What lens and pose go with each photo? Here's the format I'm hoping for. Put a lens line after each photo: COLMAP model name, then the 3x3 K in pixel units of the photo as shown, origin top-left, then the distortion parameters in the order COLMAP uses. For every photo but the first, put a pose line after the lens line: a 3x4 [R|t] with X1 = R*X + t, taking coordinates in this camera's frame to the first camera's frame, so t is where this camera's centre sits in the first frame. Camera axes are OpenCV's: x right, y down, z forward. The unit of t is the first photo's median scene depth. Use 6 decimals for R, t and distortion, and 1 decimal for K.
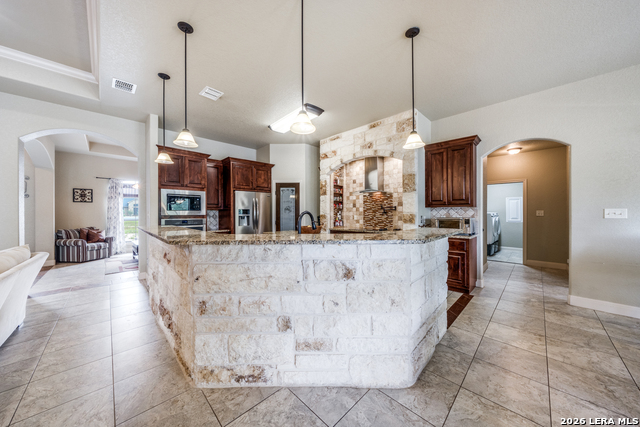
lens RADIAL K [[216.4, 0, 319.1], [0, 216.4, 212.3], [0, 0, 1]] dist [-0.001655, -0.000071]
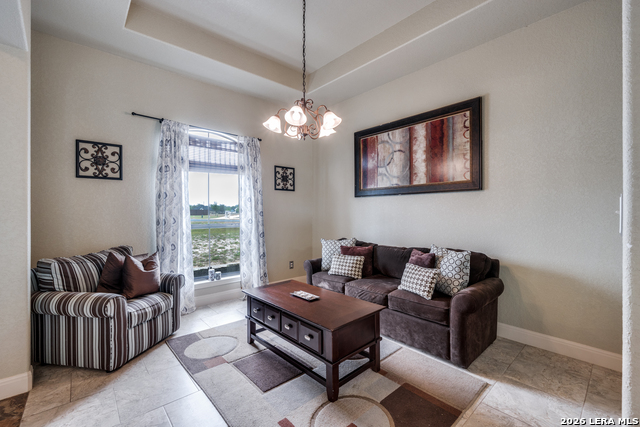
lens RADIAL K [[272.5, 0, 320.0], [0, 272.5, 213.5], [0, 0, 1]] dist [0.000878, 0.000079]
pose [[0.998411, -0.000377, -0.056343, -0.910343], [0.000600, 0.999992, 0.003935, 0.013440], [0.056341, -0.003963, 0.998404, 0.732341]]
